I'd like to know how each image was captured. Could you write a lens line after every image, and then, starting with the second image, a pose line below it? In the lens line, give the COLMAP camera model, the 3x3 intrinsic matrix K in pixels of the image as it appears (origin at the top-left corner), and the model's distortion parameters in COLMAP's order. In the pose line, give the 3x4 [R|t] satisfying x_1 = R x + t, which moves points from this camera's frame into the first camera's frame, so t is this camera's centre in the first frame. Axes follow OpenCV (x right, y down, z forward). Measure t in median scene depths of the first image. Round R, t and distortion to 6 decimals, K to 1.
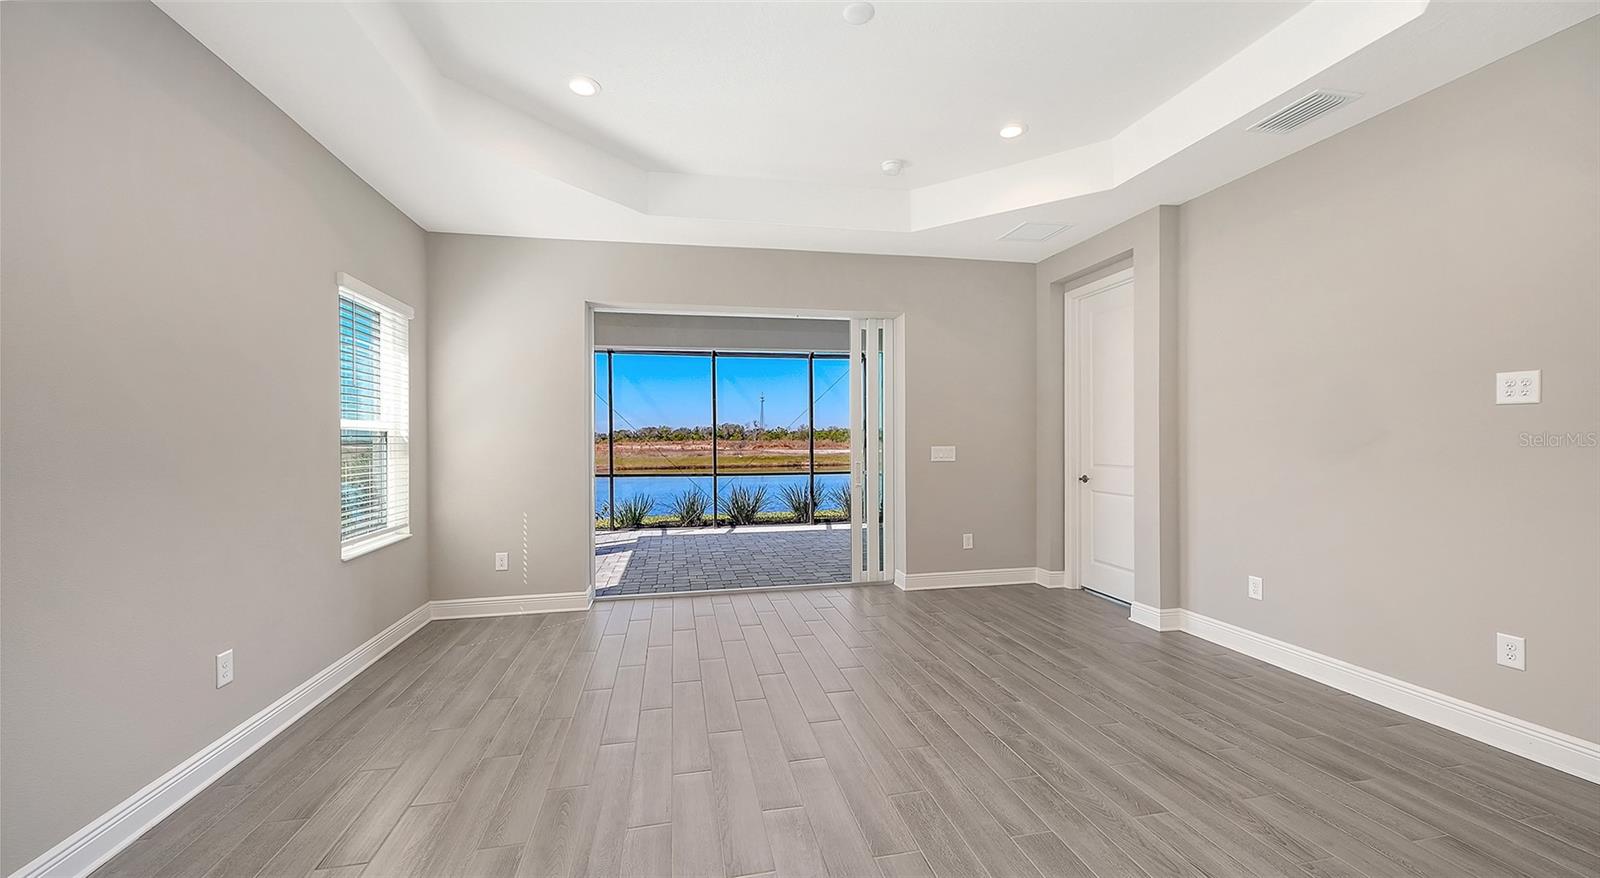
lens RADIAL K [[614.2, 0, 800.0], [0, 614.2, 439.0], [0, 0, 1]] dist [-0.000601, -0.000114]
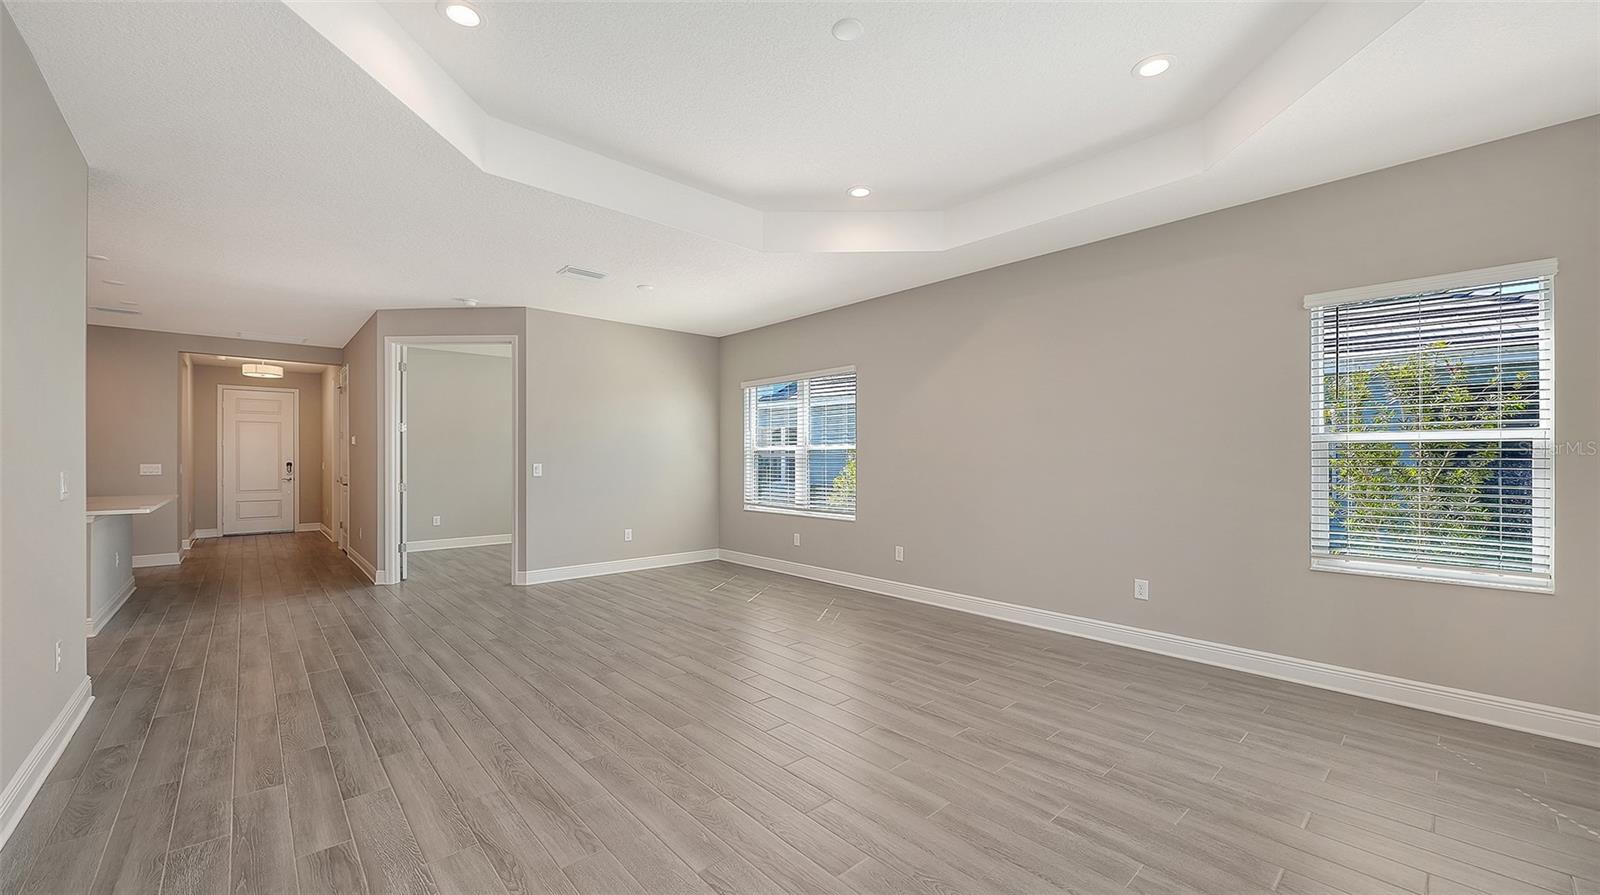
lens RADIAL K [[605.0, 0, 803.1], [0, 605.0, 457.6], [0, 0, 1]] dist [0.001539, -0.002765]
pose [[-0.859268, 0.007020, -0.511477, 0.743272], [0.007245, 0.999973, 0.001552, 0.000022], [0.511474, -0.002373, -0.859295, 2.031758]]
